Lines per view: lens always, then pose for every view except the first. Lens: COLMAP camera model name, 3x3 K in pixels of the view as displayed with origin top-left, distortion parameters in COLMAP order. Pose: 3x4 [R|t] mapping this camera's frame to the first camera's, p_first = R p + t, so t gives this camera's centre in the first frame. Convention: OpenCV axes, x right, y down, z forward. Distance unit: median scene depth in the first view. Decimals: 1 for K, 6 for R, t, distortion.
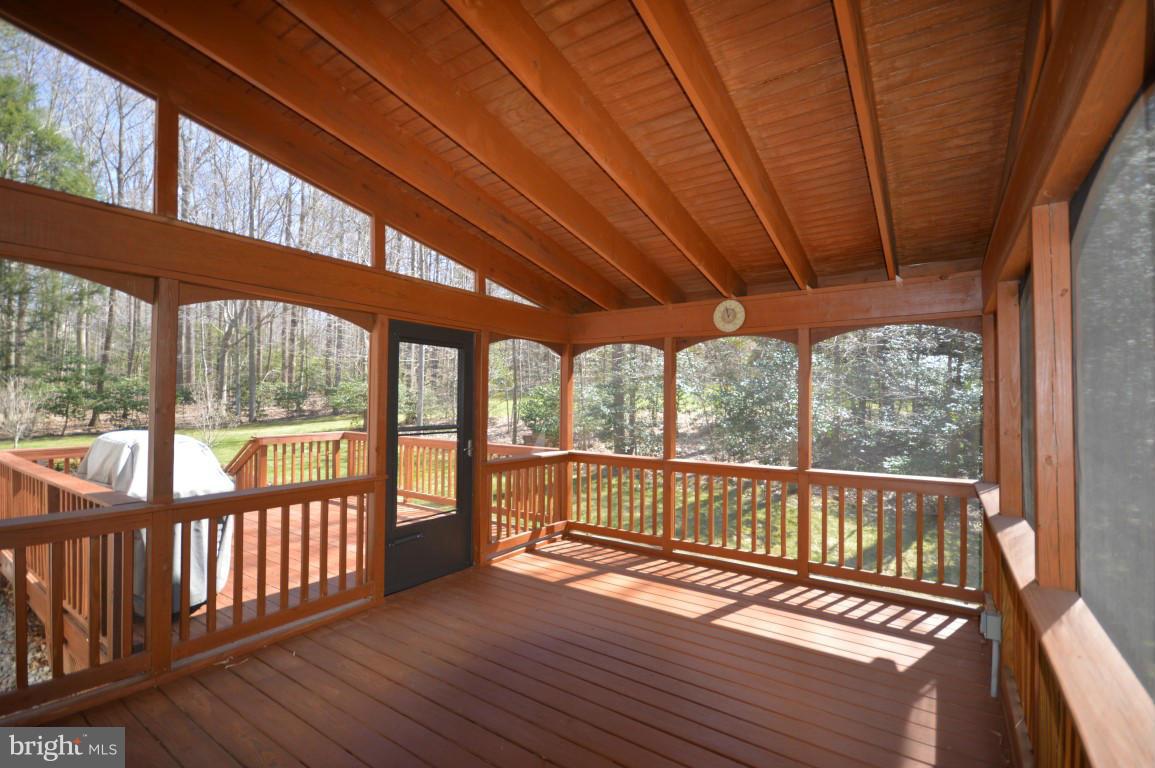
lens RADIAL K [[517.0, 0, 579.4], [0, 517.0, 391.1], [0, 0, 1]] dist [0.013685, -0.013662]
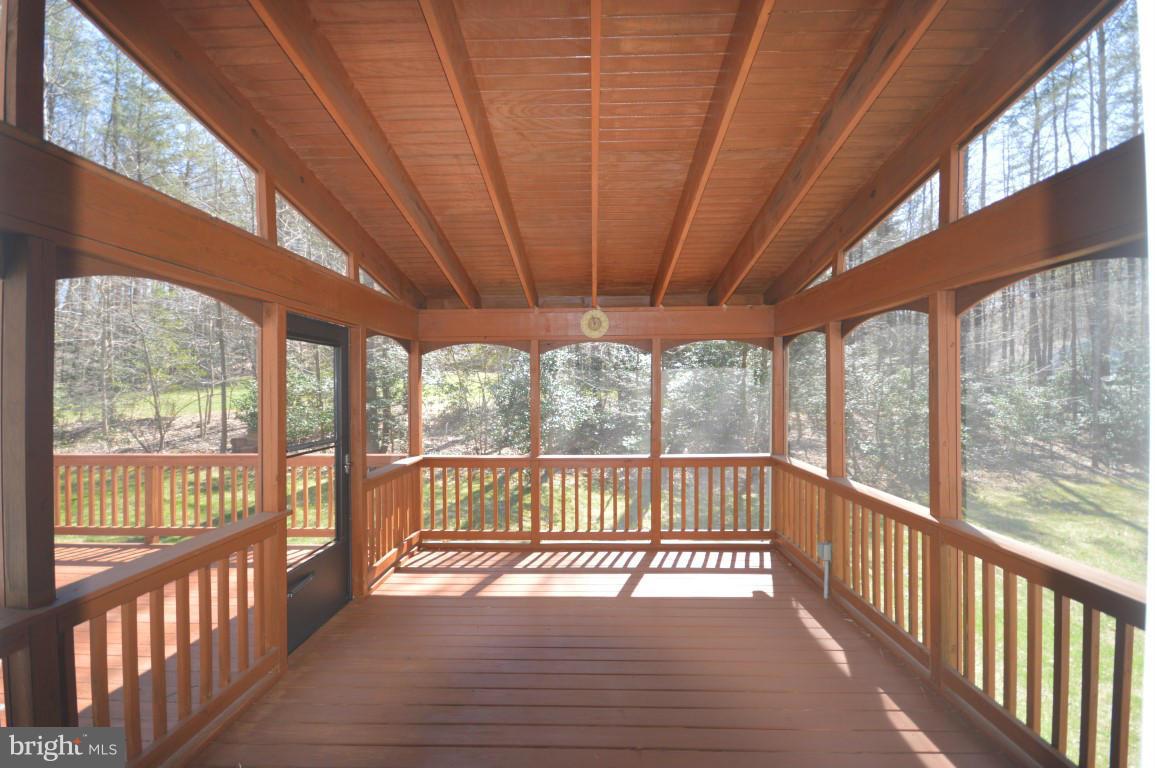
lens RADIAL K [[517.0, 0, 575.3], [0, 517.0, 389.5], [0, 0, 1]] dist [0.013685, -0.013662]
pose [[0.836699, -0.014117, 0.547480, -0.371028], [0.002394, 0.999752, 0.022121, -0.029797], [-0.547657, -0.017198, 0.836526, 0.089972]]
